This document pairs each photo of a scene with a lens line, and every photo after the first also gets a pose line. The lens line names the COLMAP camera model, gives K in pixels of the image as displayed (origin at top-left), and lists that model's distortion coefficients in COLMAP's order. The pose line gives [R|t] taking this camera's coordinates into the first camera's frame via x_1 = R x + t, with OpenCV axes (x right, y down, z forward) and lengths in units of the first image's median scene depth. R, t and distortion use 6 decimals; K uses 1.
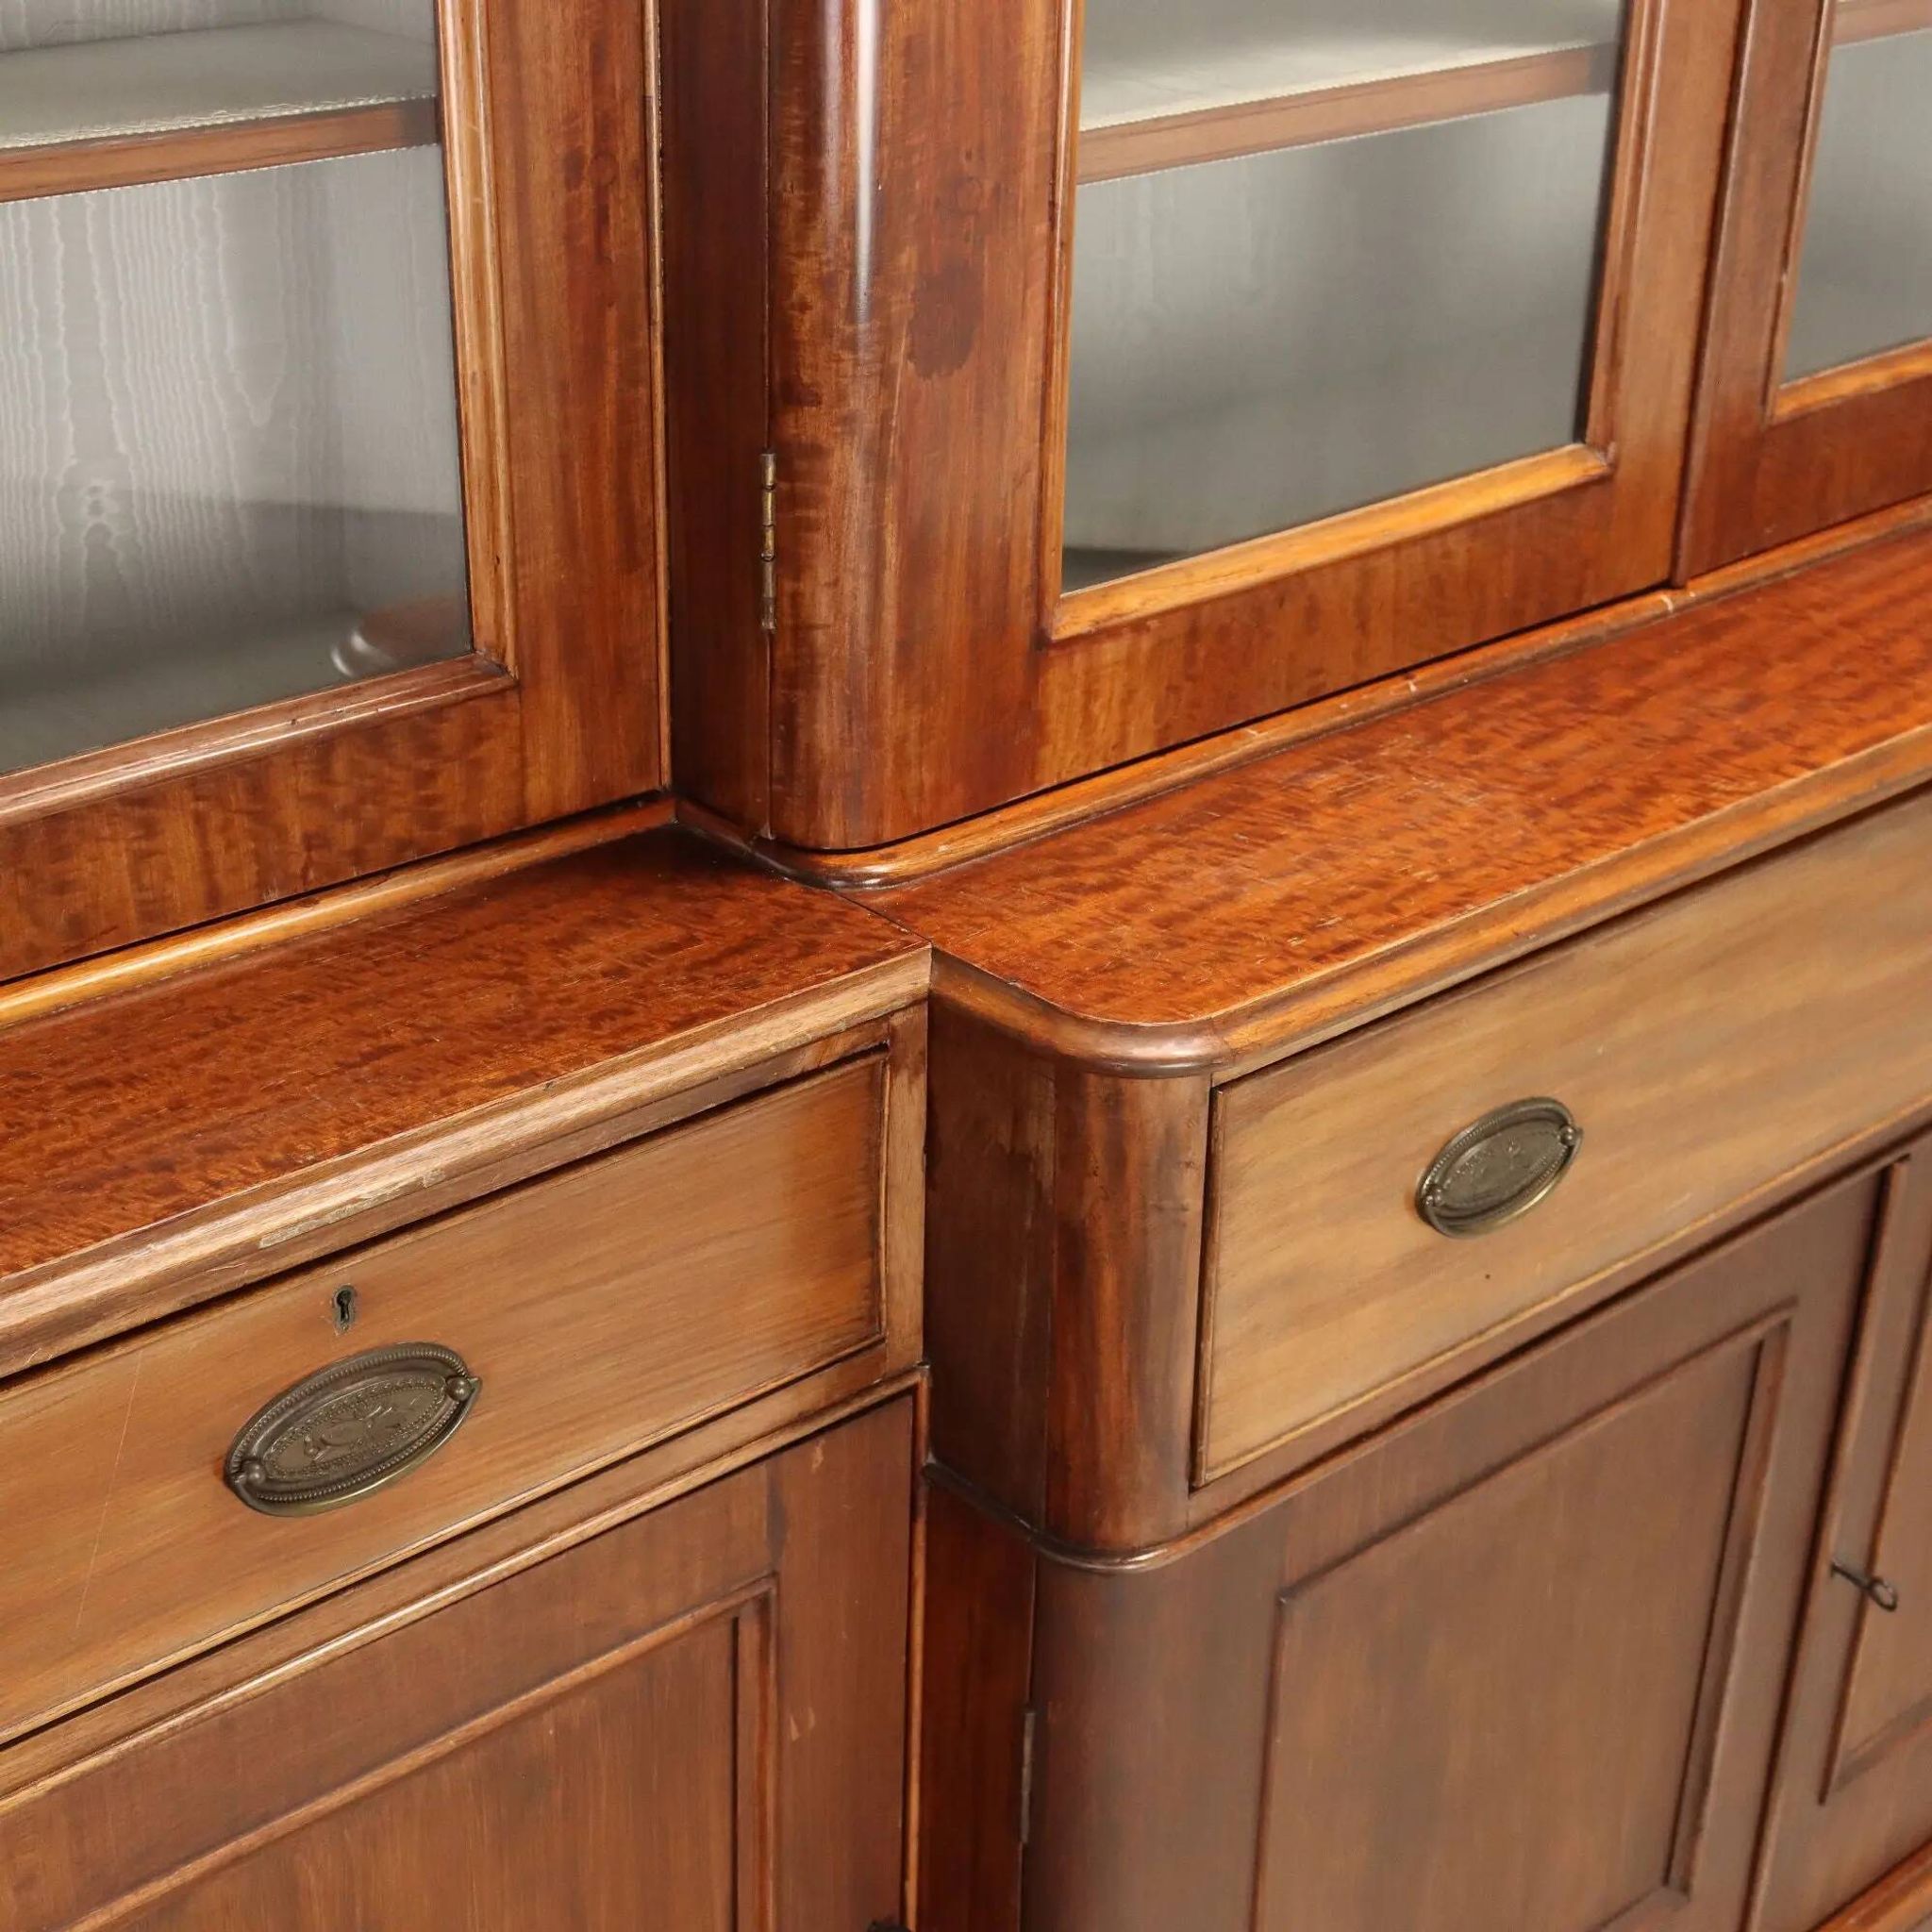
lens RADIAL K [[3254.3, 0, 956.7], [0, 3254.3, 981.0], [0, 0, 1]] dist [0.003909, 0.000000]
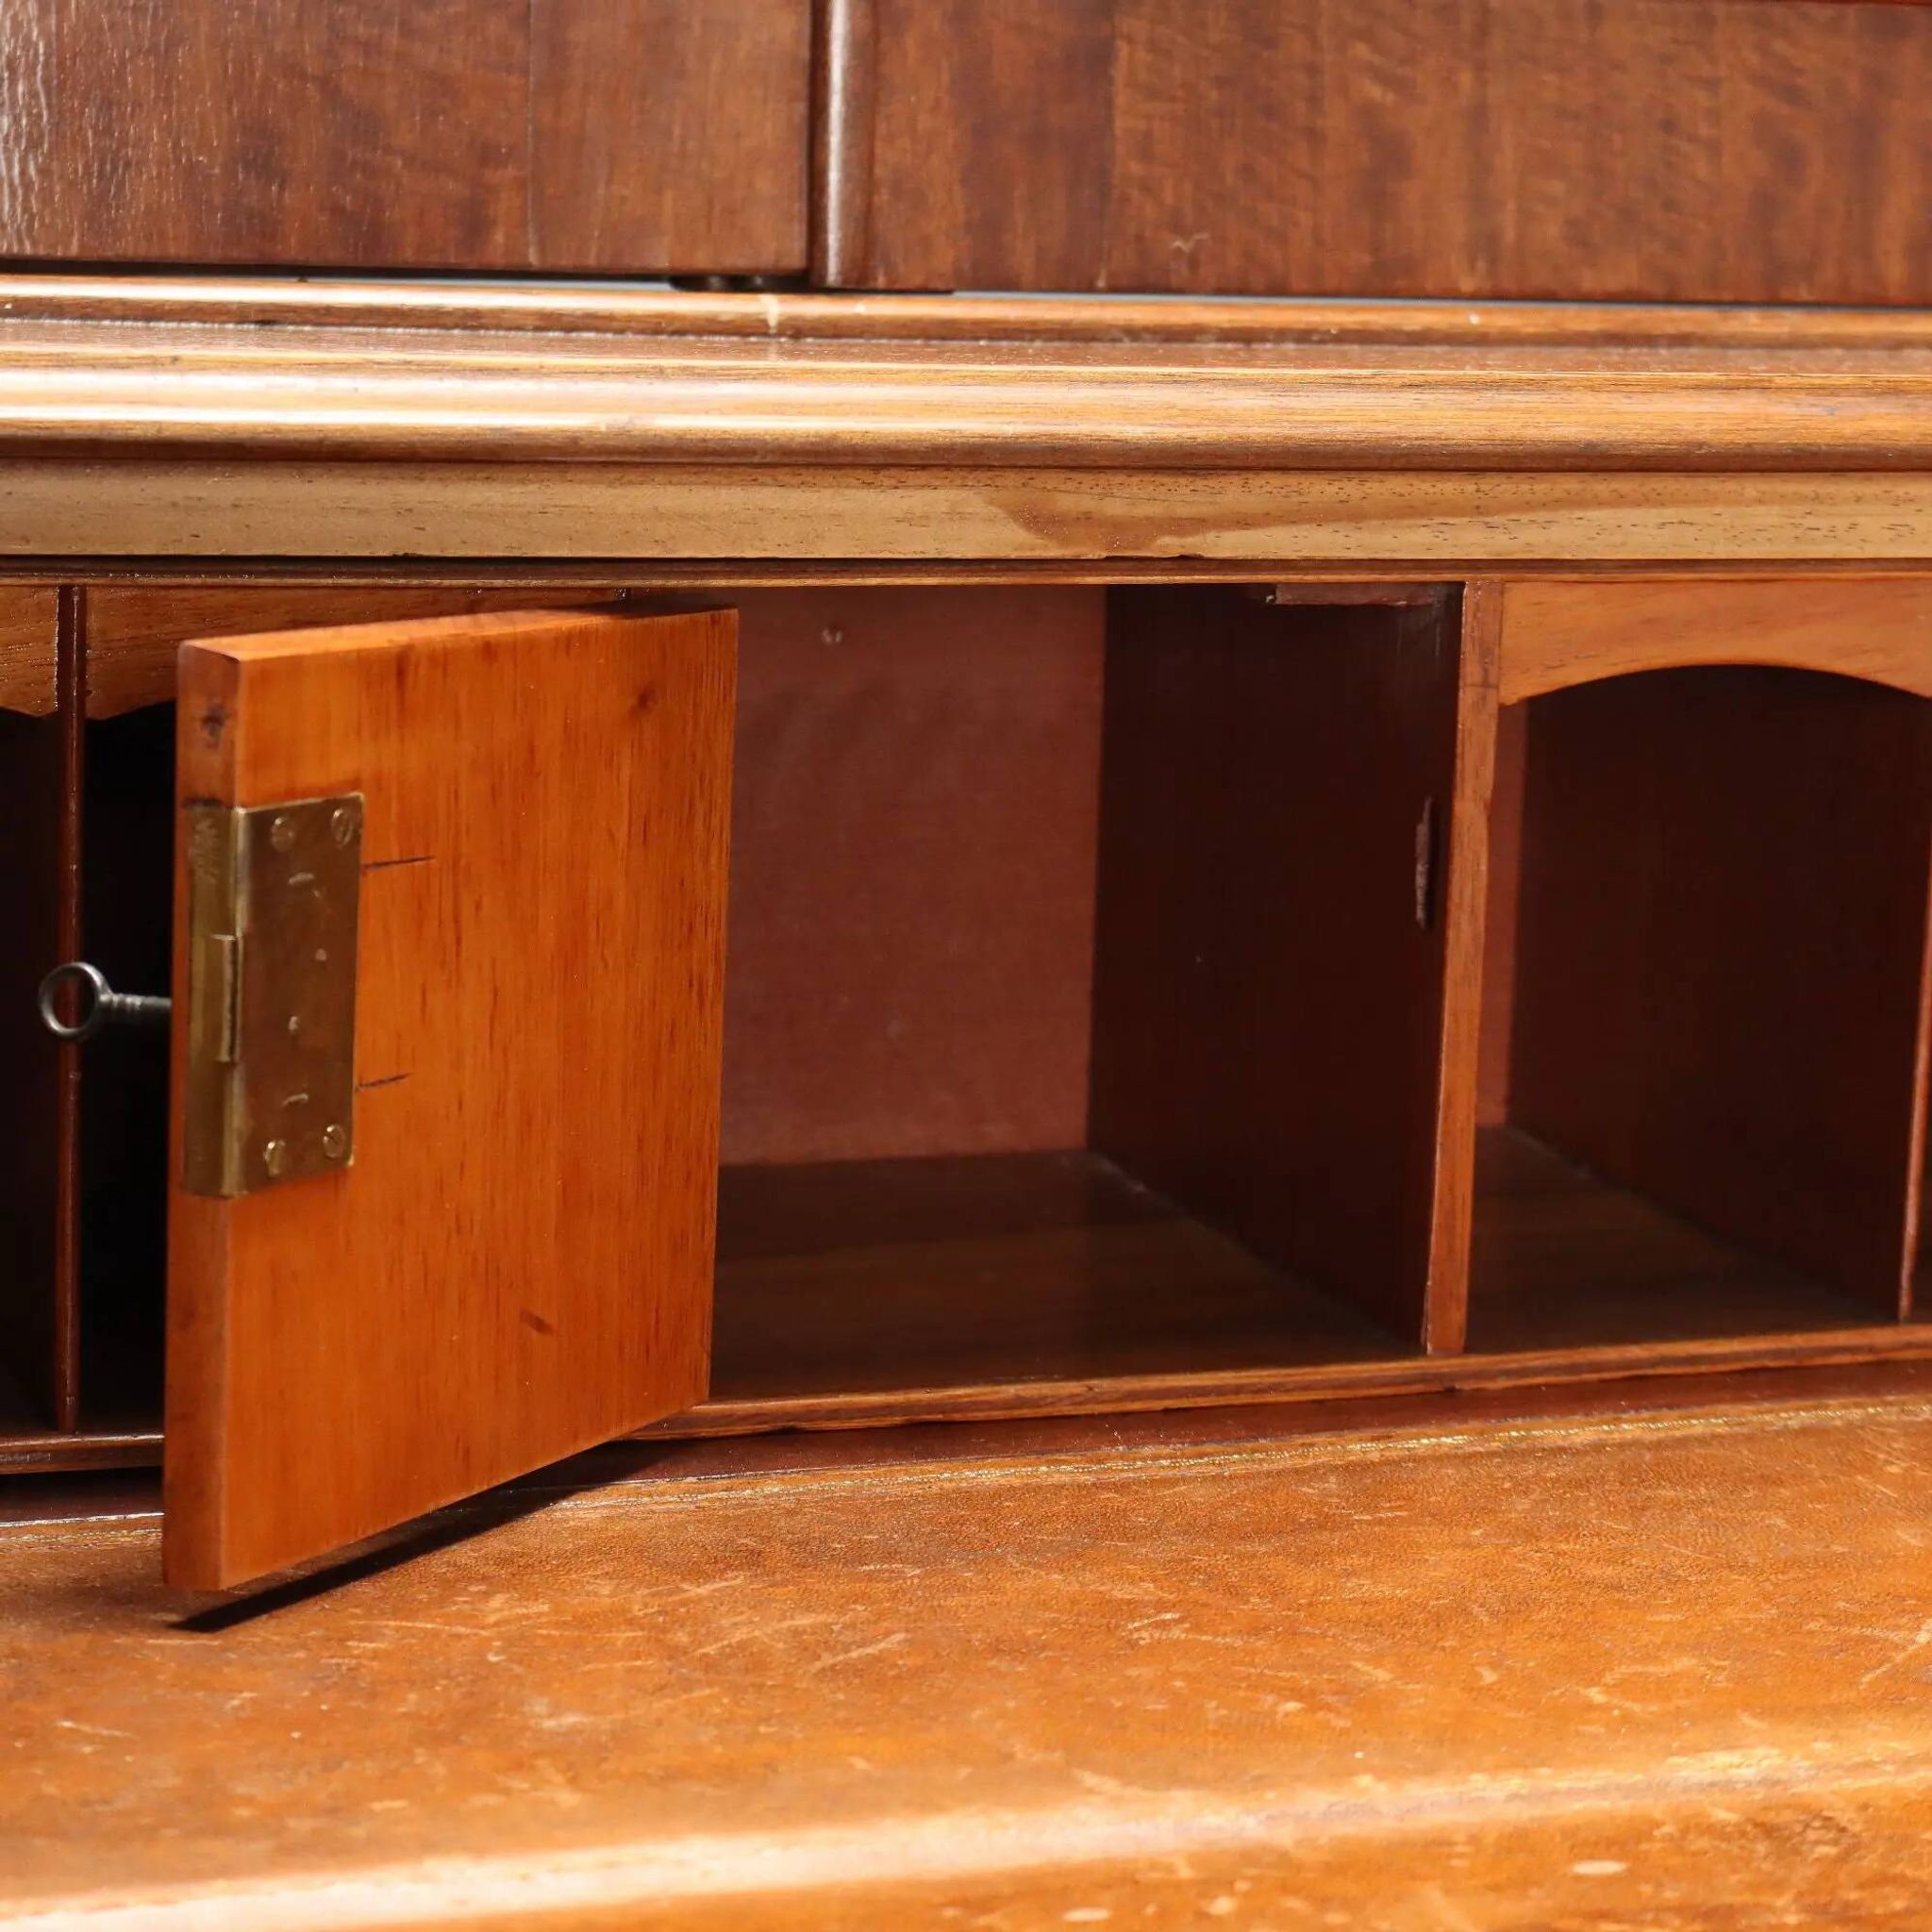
lens RADIAL K [[4801.2, 0, 959.3], [0, 4801.2, 983.0], [0, 0, 1]] dist [0.001858, 0.000000]
pose [[0.915594, 0.059606, -0.397663, 0.586558], [-0.184216, 0.941244, -0.283062, 0.160447], [0.357426, 0.332425, 0.872777, 0.602564]]
